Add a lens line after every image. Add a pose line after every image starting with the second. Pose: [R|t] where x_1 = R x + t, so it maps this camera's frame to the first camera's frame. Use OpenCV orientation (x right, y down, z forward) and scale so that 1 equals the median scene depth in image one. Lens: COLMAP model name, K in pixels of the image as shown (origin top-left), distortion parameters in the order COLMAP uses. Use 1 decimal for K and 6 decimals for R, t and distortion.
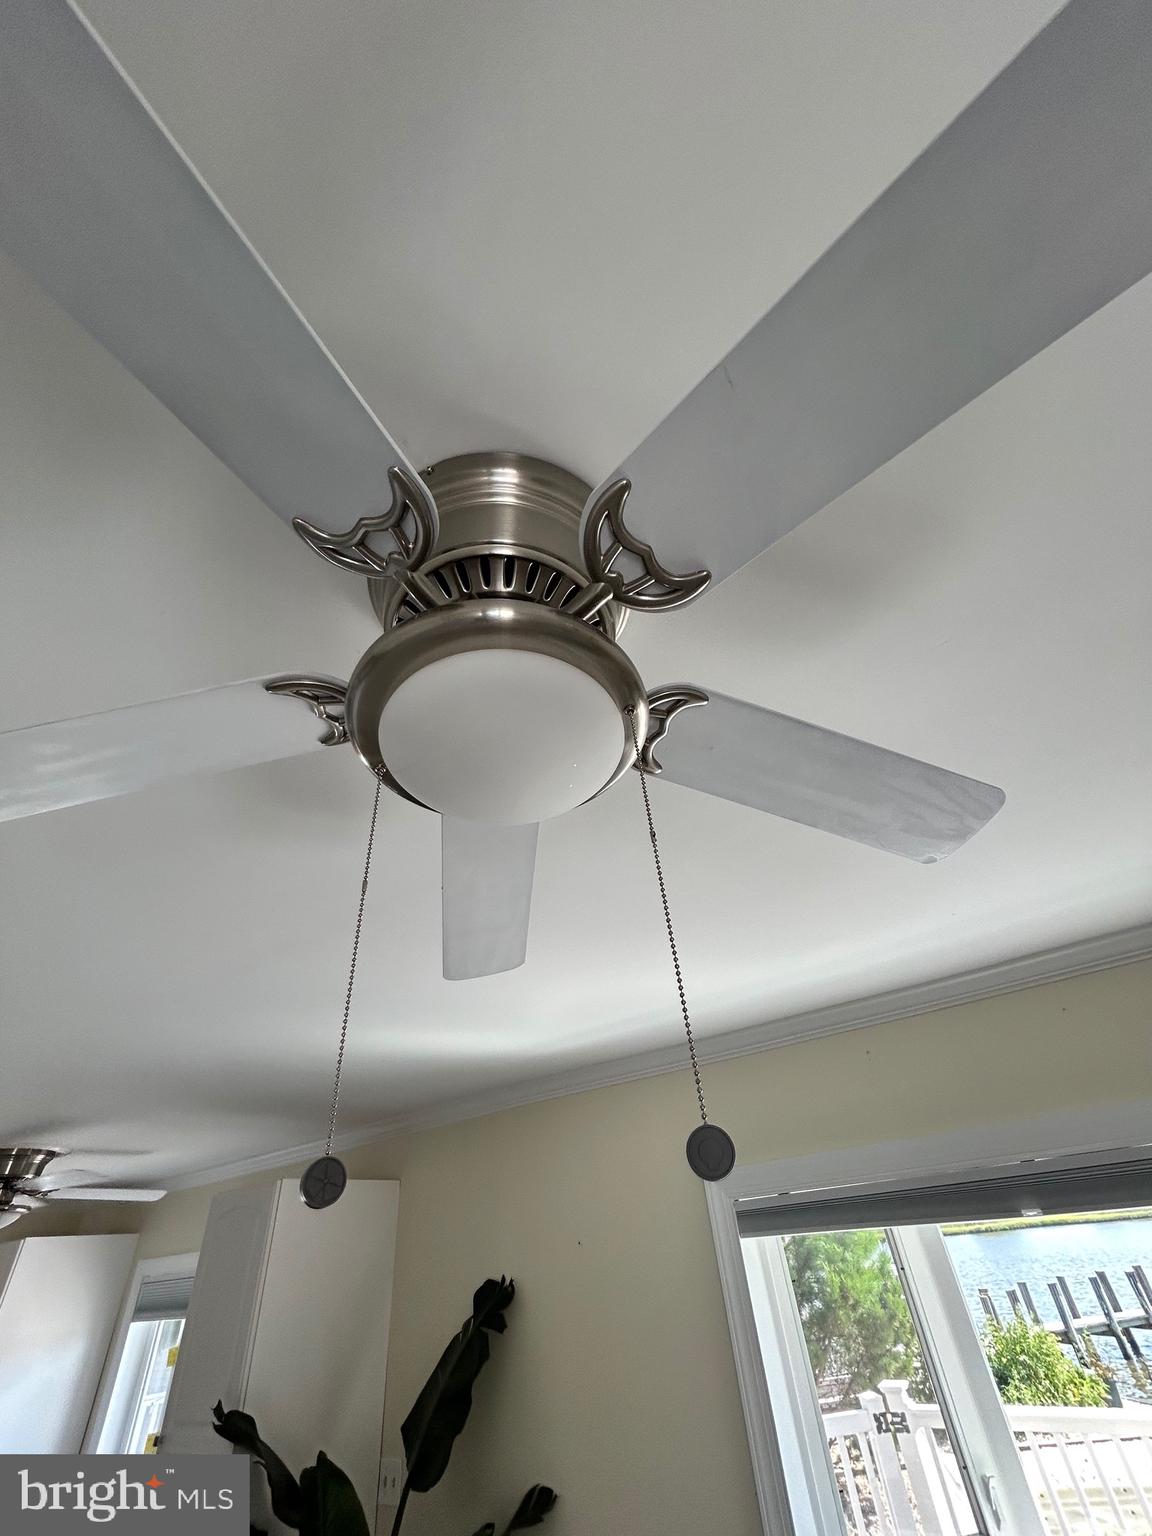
lens RADIAL K [[614.1, 0, 579.6], [0, 614.1, 774.5], [0, 0, 1]] dist [0.002217, 0.000166]
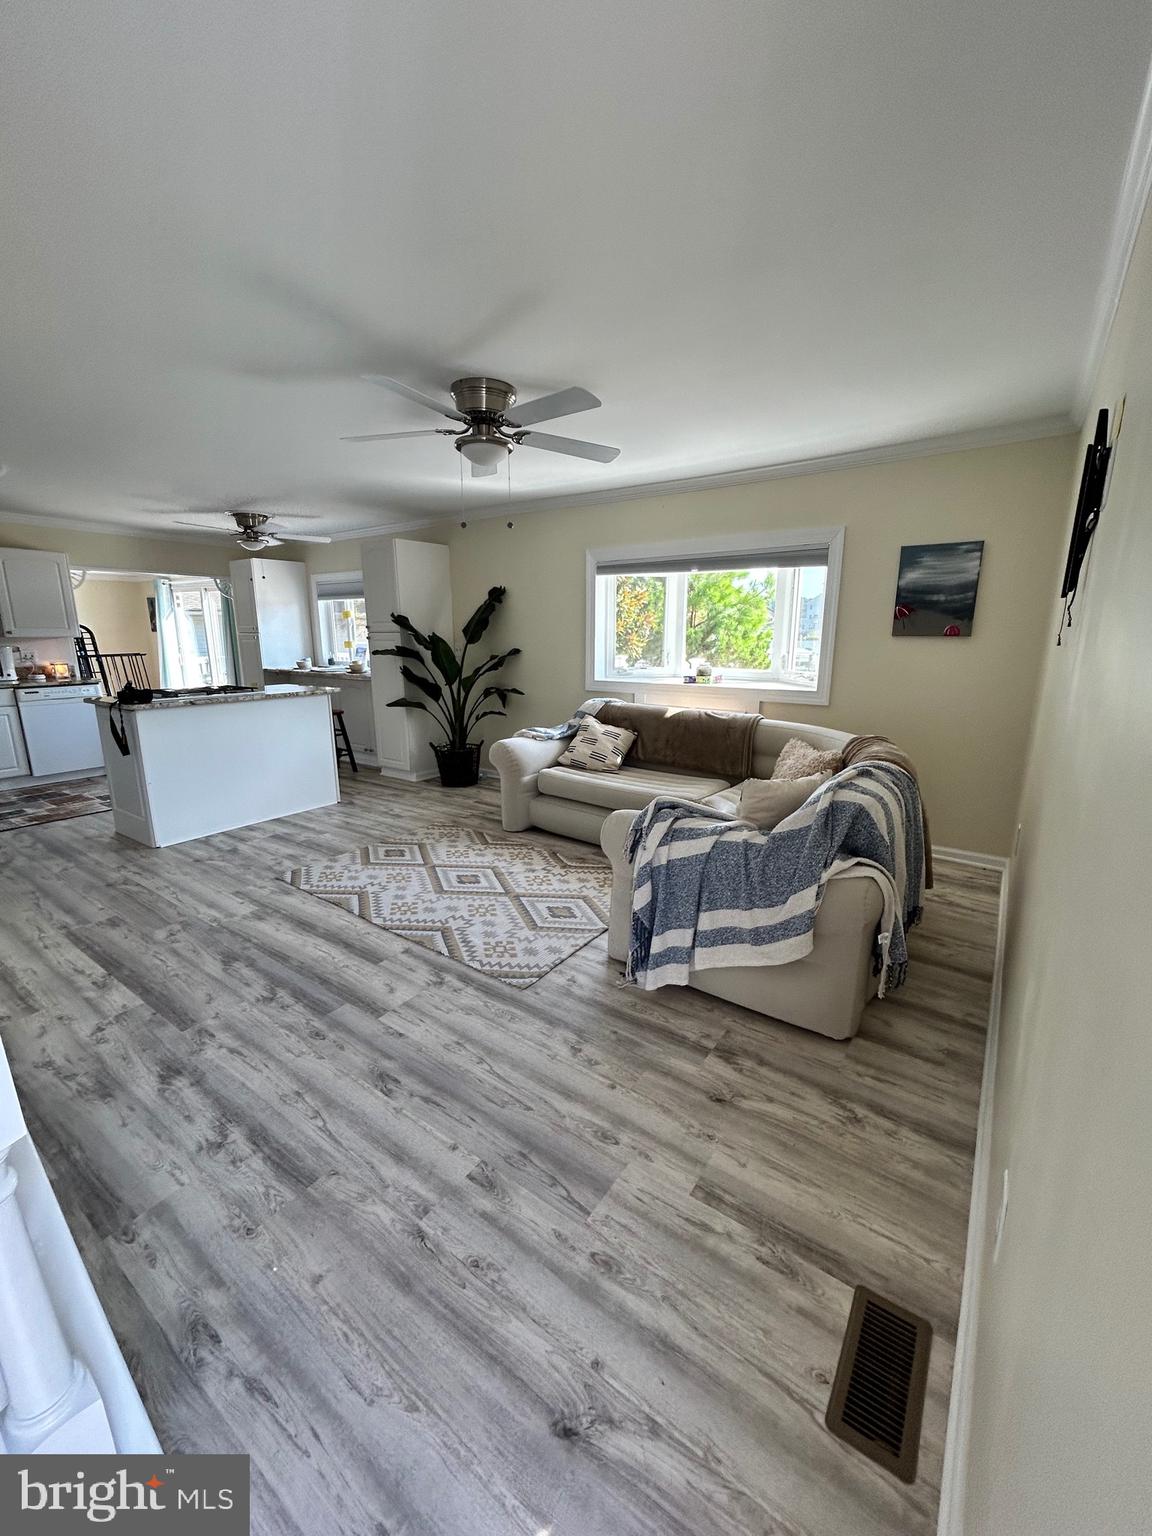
lens RADIAL K [[614.1, 0, 577.2], [0, 614.1, 773.2], [0, 0, 1]] dist [0.002217, 0.000166]
pose [[0.996918, 0.076161, 0.018806, 0.179945], [-0.062638, 0.628463, 0.775313, -0.557895], [0.047230, -0.774102, 0.631297, -1.026644]]
